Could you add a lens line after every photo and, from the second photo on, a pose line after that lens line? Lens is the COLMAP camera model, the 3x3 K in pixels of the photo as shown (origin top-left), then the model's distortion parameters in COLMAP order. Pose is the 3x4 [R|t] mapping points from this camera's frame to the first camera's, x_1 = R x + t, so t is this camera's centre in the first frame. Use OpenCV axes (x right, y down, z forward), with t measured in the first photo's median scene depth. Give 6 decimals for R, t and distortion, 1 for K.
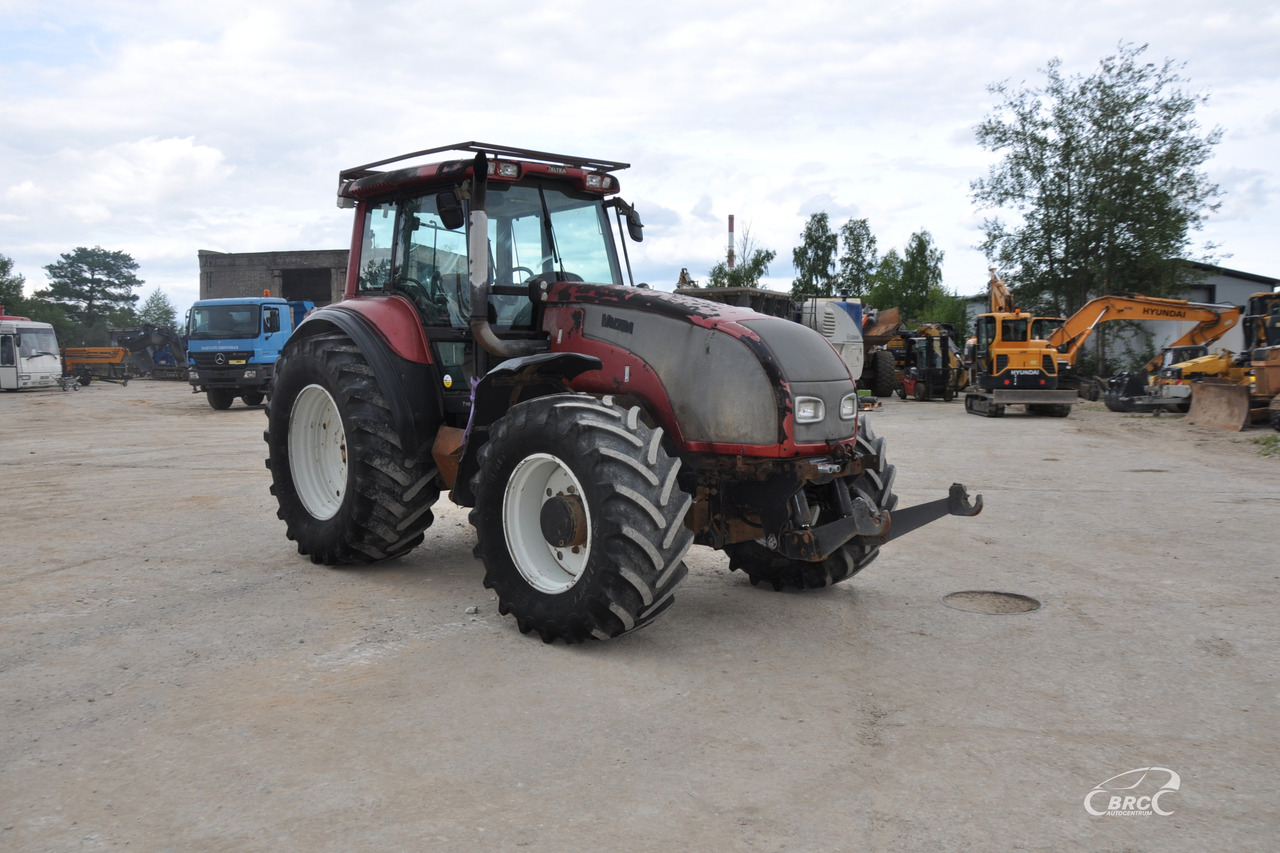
lens RADIAL K [[1022.0, 0, 640.0], [0, 1022.0, 426.5], [0, 0, 1]] dist [-0.170353, 0.167946]
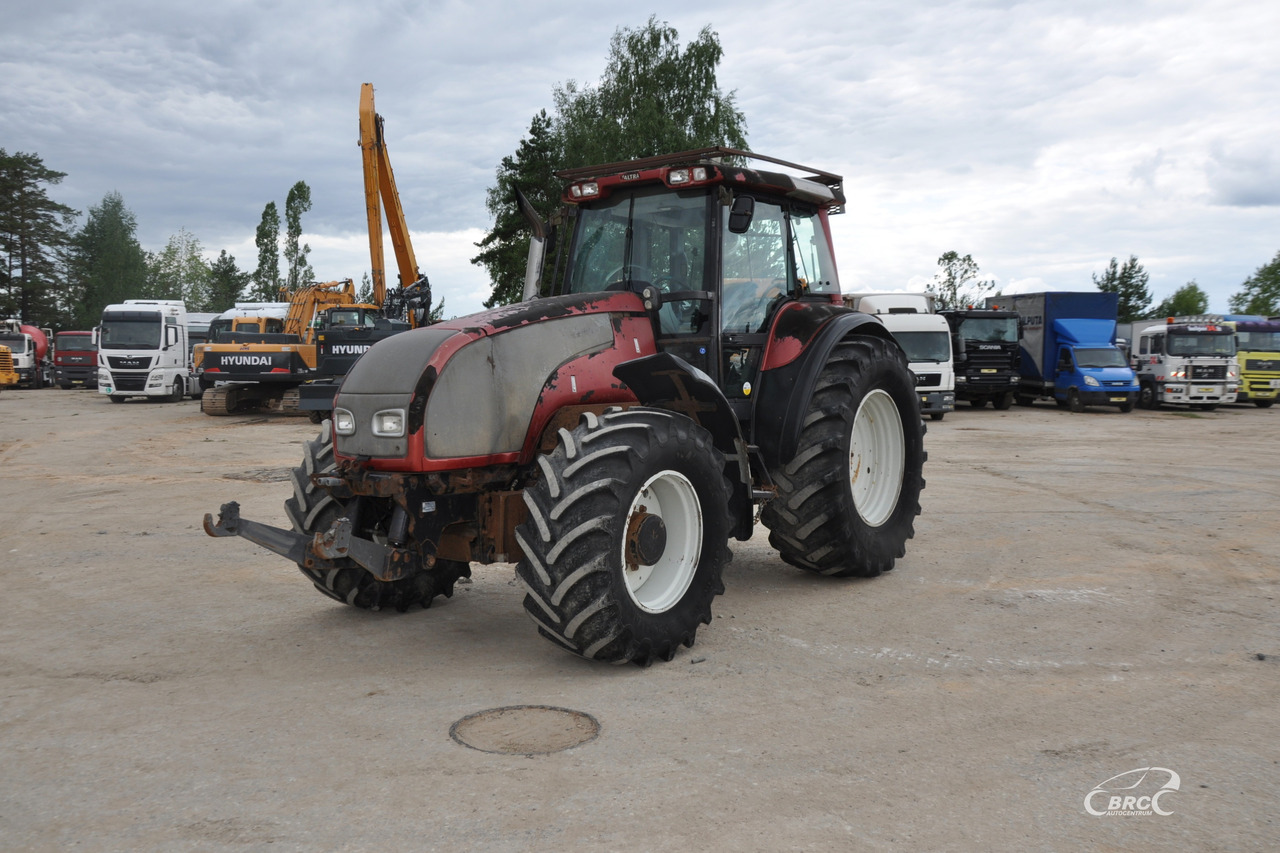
lens RADIAL K [[1090.4, 0, 630.8], [0, 1090.4, 372.3], [0, 0, 1]] dist [-0.168386, 0.228738]
pose [[0.178973, 0.005693, -0.983837, 0.097340], [-0.068832, 0.997605, -0.006748, -0.005942], [0.981443, 0.068927, 0.178937, 0.083416]]
